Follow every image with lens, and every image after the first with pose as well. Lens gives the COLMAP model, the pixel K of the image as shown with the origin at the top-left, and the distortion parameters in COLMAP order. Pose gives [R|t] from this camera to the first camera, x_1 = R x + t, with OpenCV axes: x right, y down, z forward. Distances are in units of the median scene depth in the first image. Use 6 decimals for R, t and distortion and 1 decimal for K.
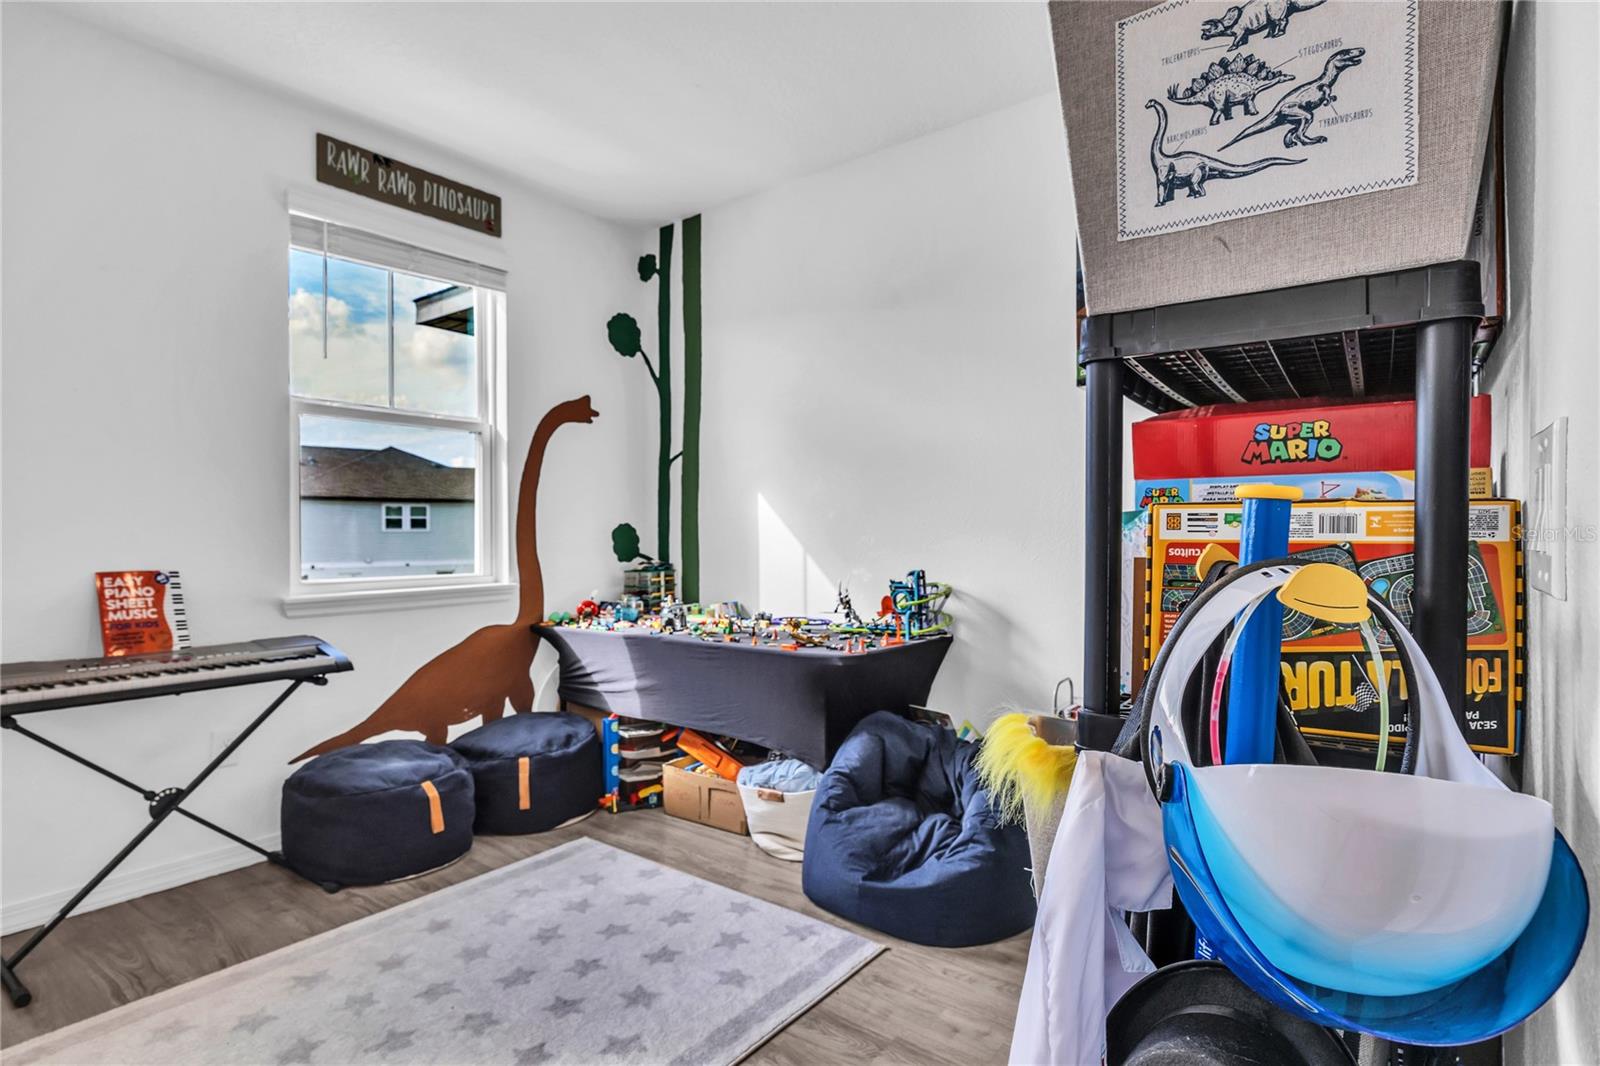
lens RADIAL K [[803.6, 0, 788.7], [0, 803.6, 538.6], [0, 0, 1]] dist [-0.001734, 0.000135]
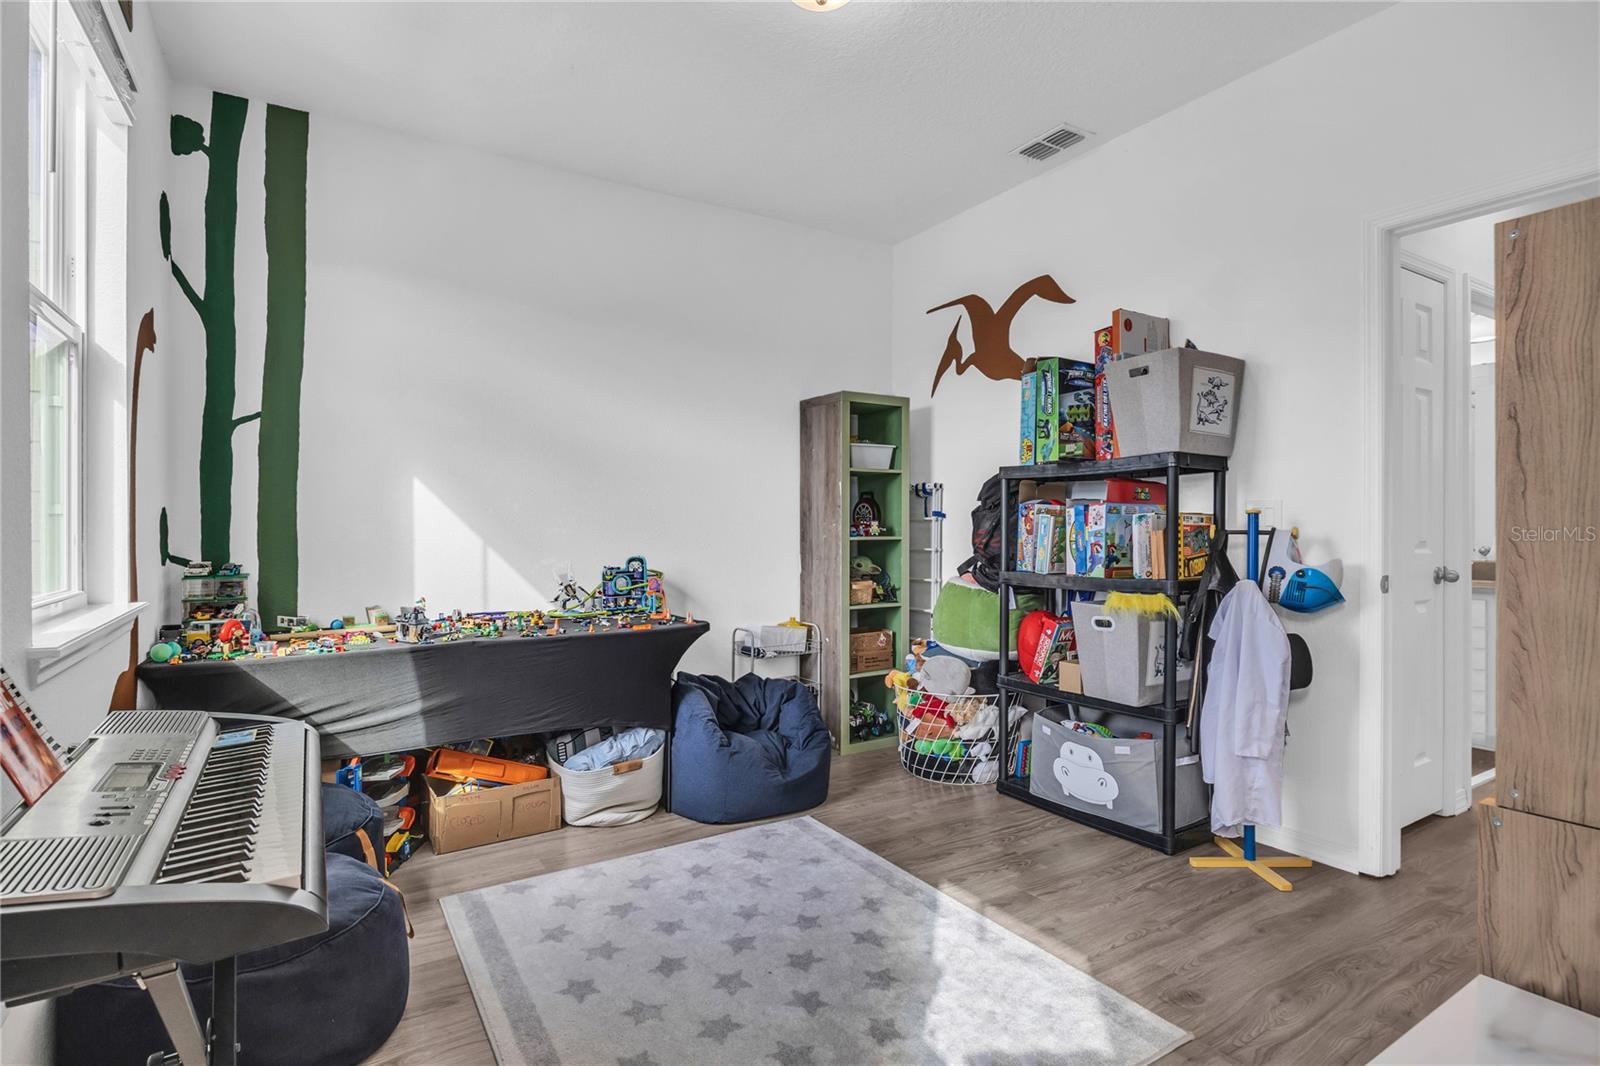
lens RADIAL K [[803.6, 0, 789.5], [0, 803.6, 530.5], [0, 0, 1]] dist [-0.001734, 0.000135]
pose [[0.346693, 0.006538, 0.937956, -0.828013], [0.006400, 0.999936, -0.009336, 0.012288], [-0.937957, 0.009240, 0.346629, 0.364014]]
